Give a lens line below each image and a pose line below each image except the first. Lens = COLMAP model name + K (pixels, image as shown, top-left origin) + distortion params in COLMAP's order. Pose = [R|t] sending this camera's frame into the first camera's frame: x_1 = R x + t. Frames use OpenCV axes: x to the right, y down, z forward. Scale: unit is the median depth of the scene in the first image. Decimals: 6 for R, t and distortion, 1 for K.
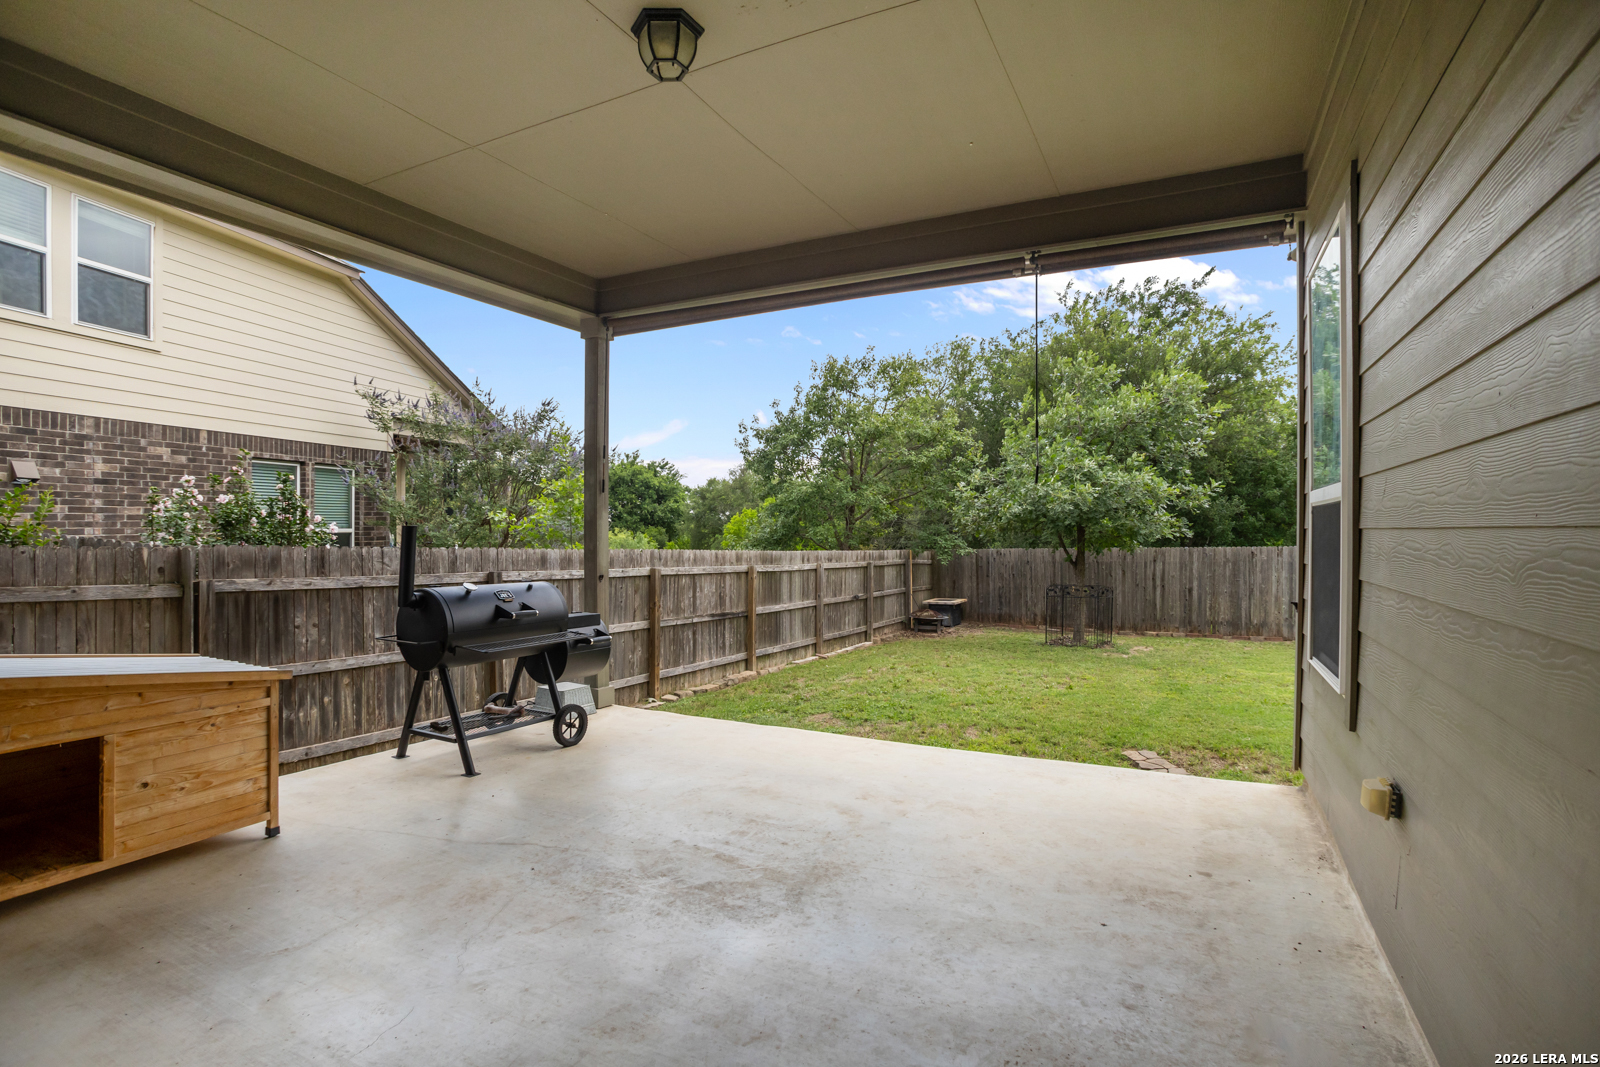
lens RADIAL K [[777.7, 0, 809.0], [0, 777.7, 534.5], [0, 0, 1]] dist [-0.081973, 0.036116]
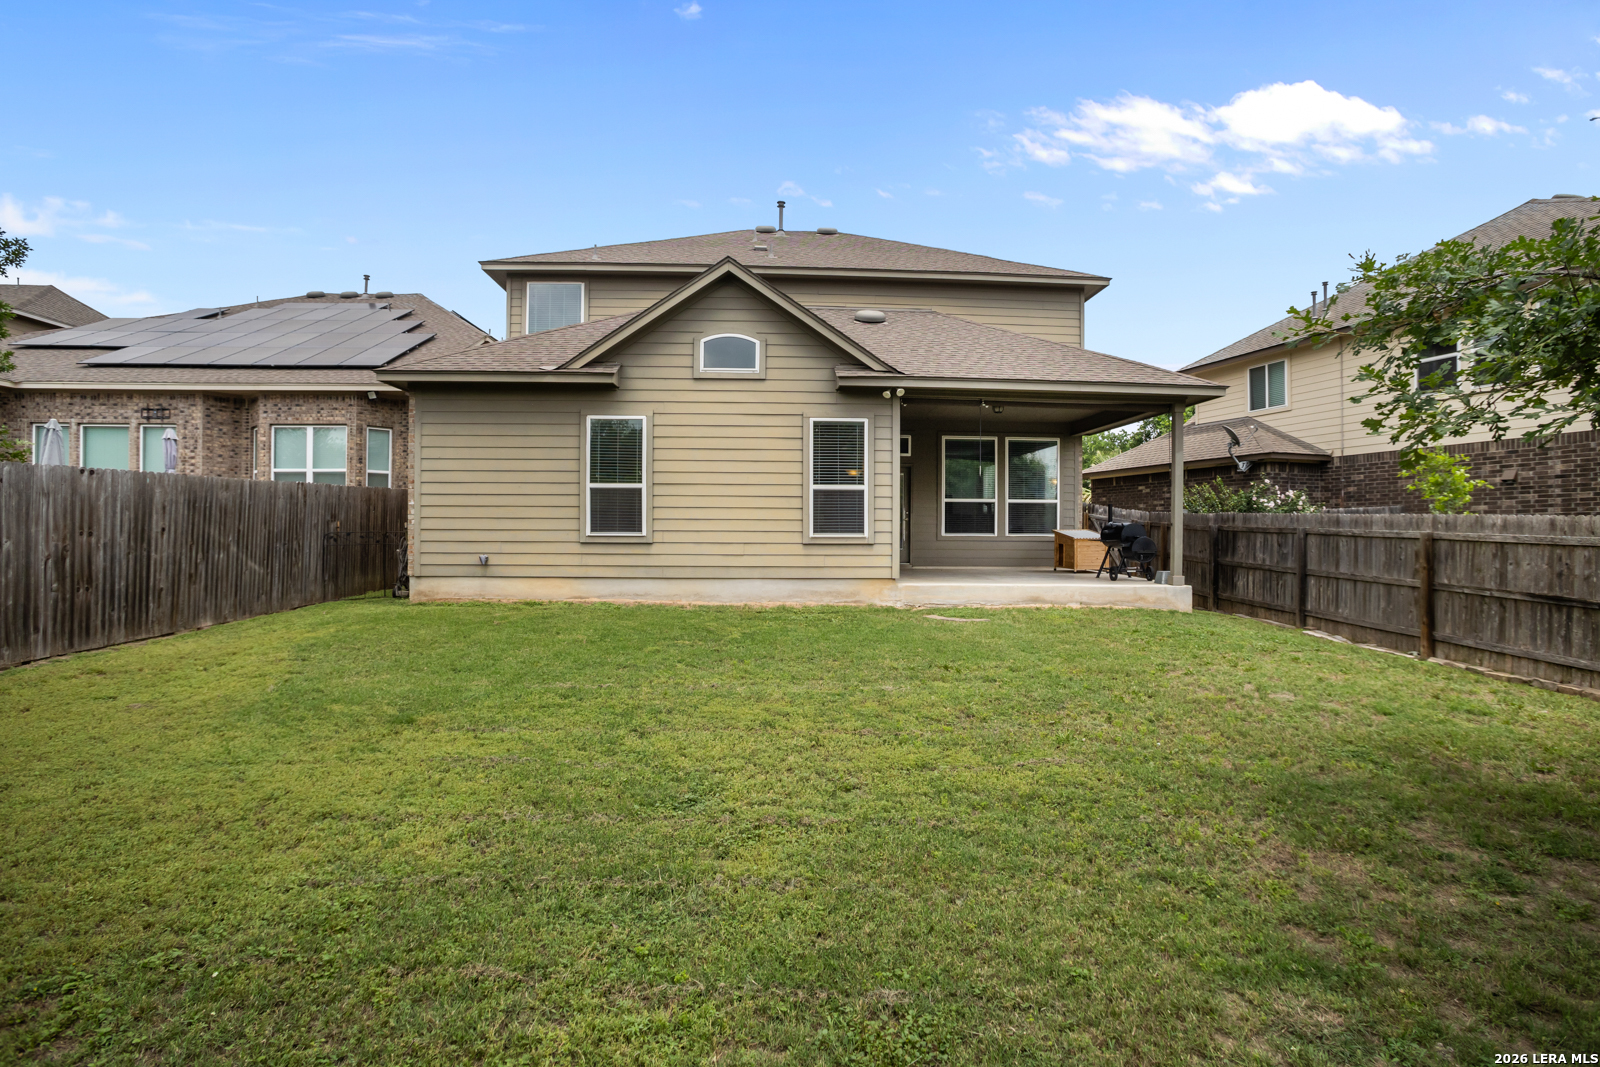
lens RADIAL K [[777.7, 0, 809.0], [0, 777.7, 534.5], [0, 0, 1]] dist [-0.081973, 0.036116]
pose [[-0.869509, -0.010163, -0.493813, 1.063171], [-0.016048, 0.999842, 0.007680, 0.056372], [0.493657, 0.014602, -0.869534, 1.509954]]
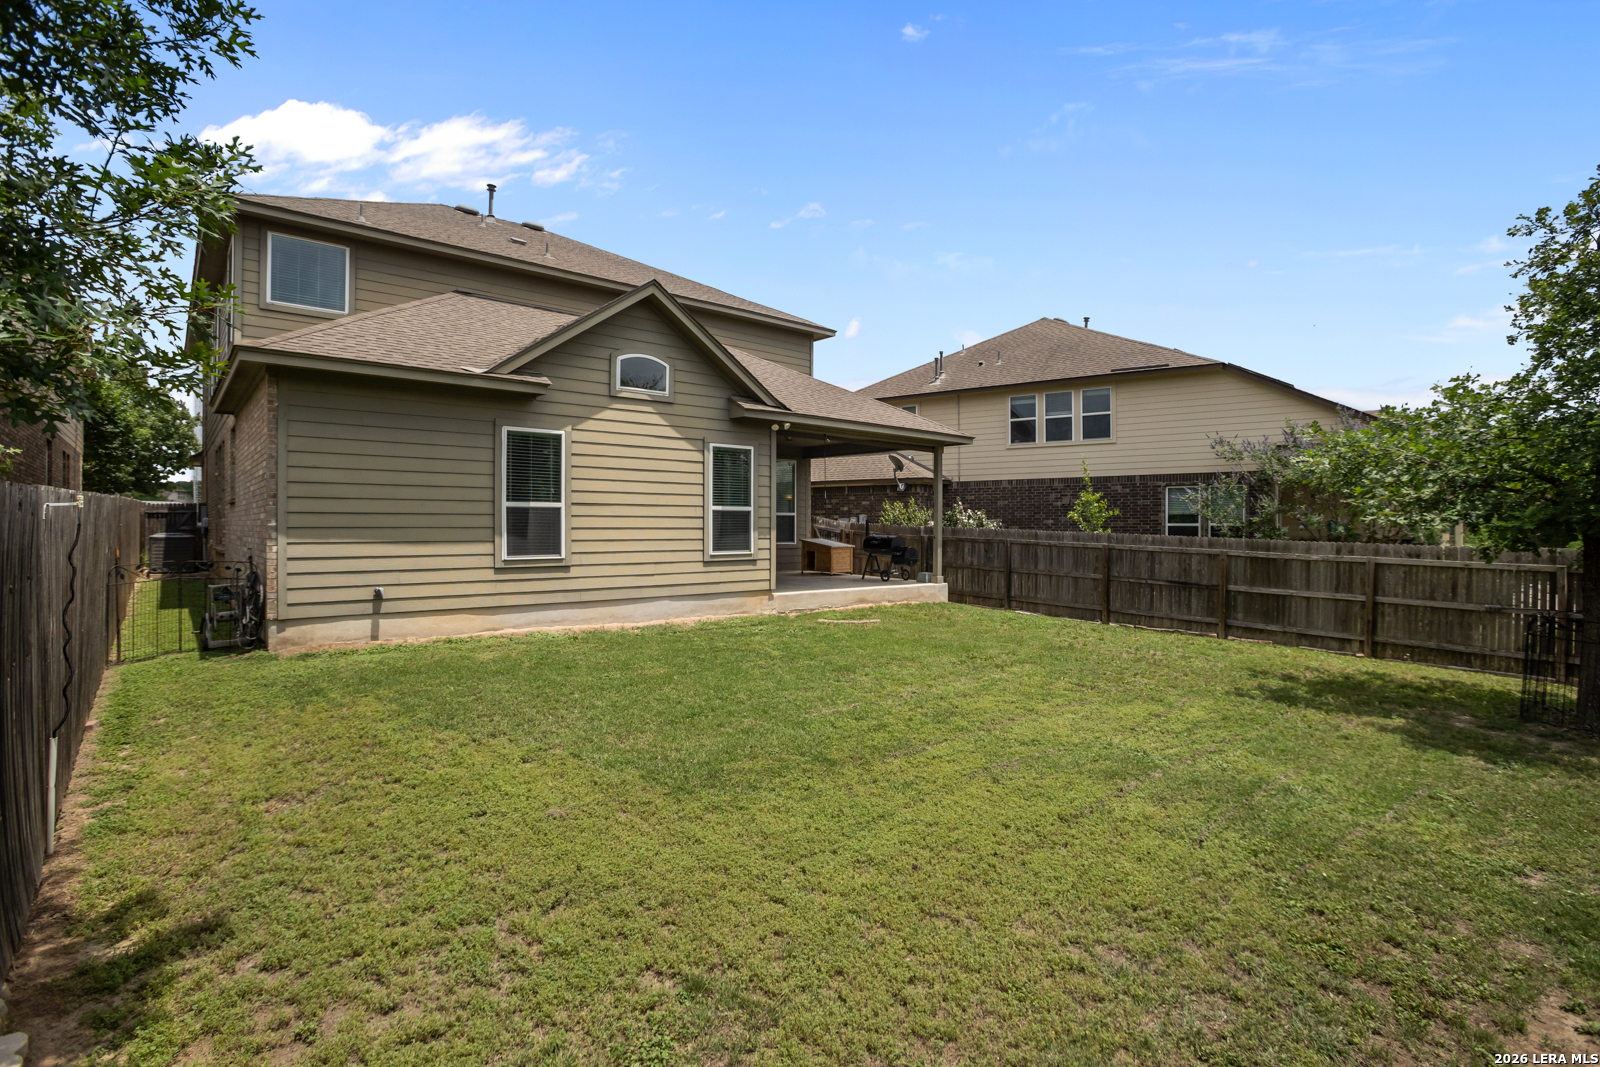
lens RADIAL K [[780.6, 0, 810.9], [0, 780.6, 525.3], [0, 0, 1]] dist [-0.072607, 0.030419]
pose [[-0.382185, -0.009010, -0.924042, 1.636511], [-0.013368, 0.999902, -0.004221, 0.021102], [0.923989, 0.010739, -0.382268, 1.078048]]
